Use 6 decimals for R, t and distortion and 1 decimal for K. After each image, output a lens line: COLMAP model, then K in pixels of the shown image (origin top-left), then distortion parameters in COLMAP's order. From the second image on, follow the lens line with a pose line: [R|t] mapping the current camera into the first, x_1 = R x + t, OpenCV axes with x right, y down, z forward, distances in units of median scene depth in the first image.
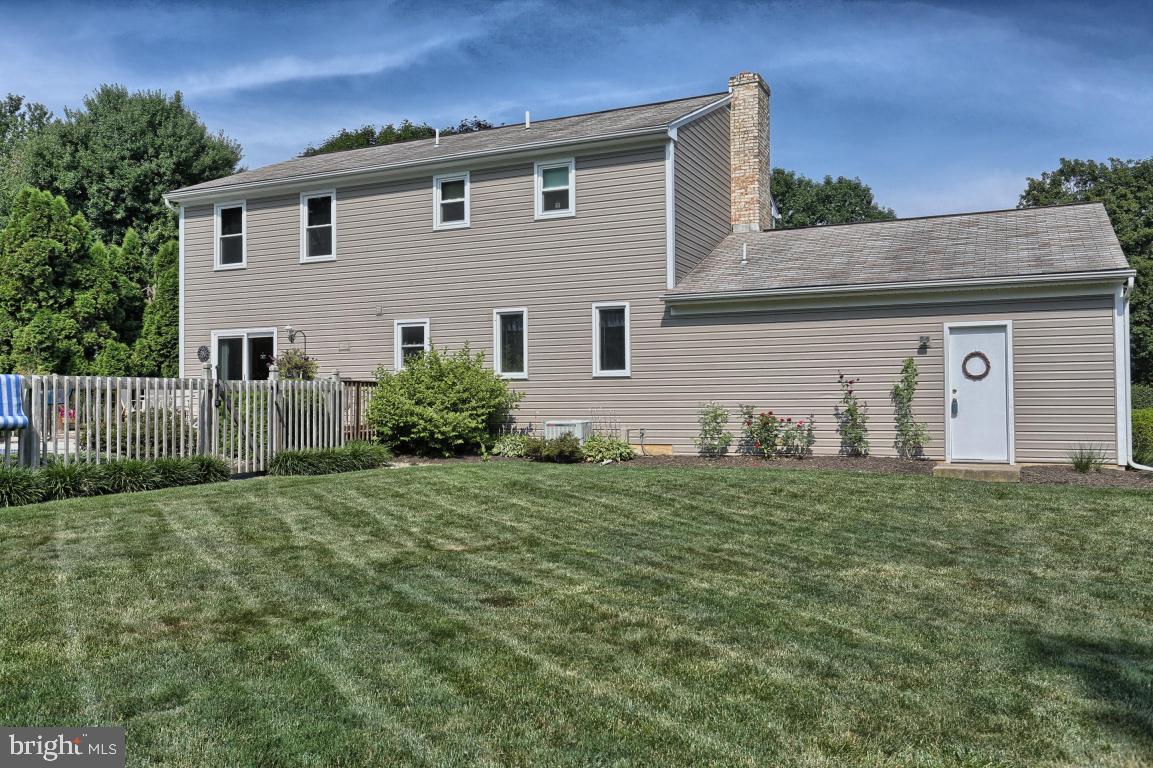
lens RADIAL K [[931.1, 0, 572.0], [0, 931.1, 387.2], [0, 0, 1]] dist [0.003451, 0.000841]
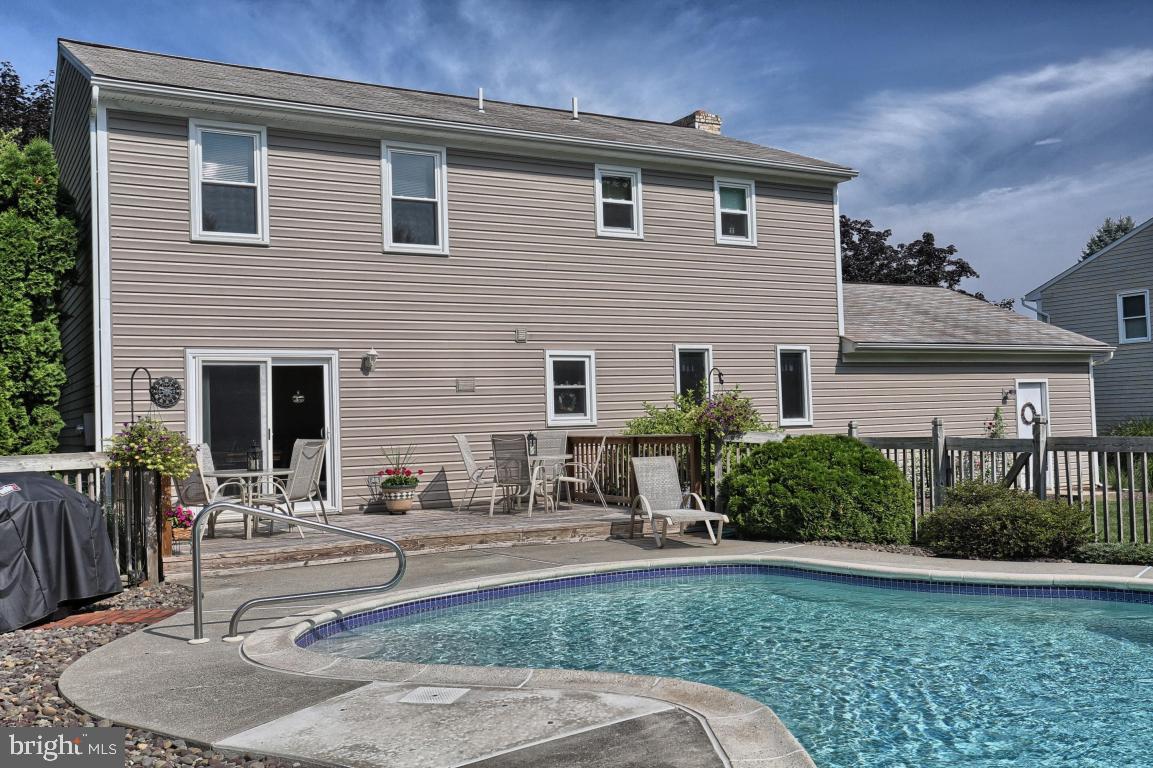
lens RADIAL K [[1070.2, 0, 575.6], [0, 1070.2, 383.4], [0, 0, 1]] dist [0.035996, 0.000000]
pose [[0.573163, 0.023894, 0.819093, -0.859219], [0.021396, 0.998798, -0.044108, -0.009891], [-0.819162, 0.042806, 0.571963, 0.514018]]
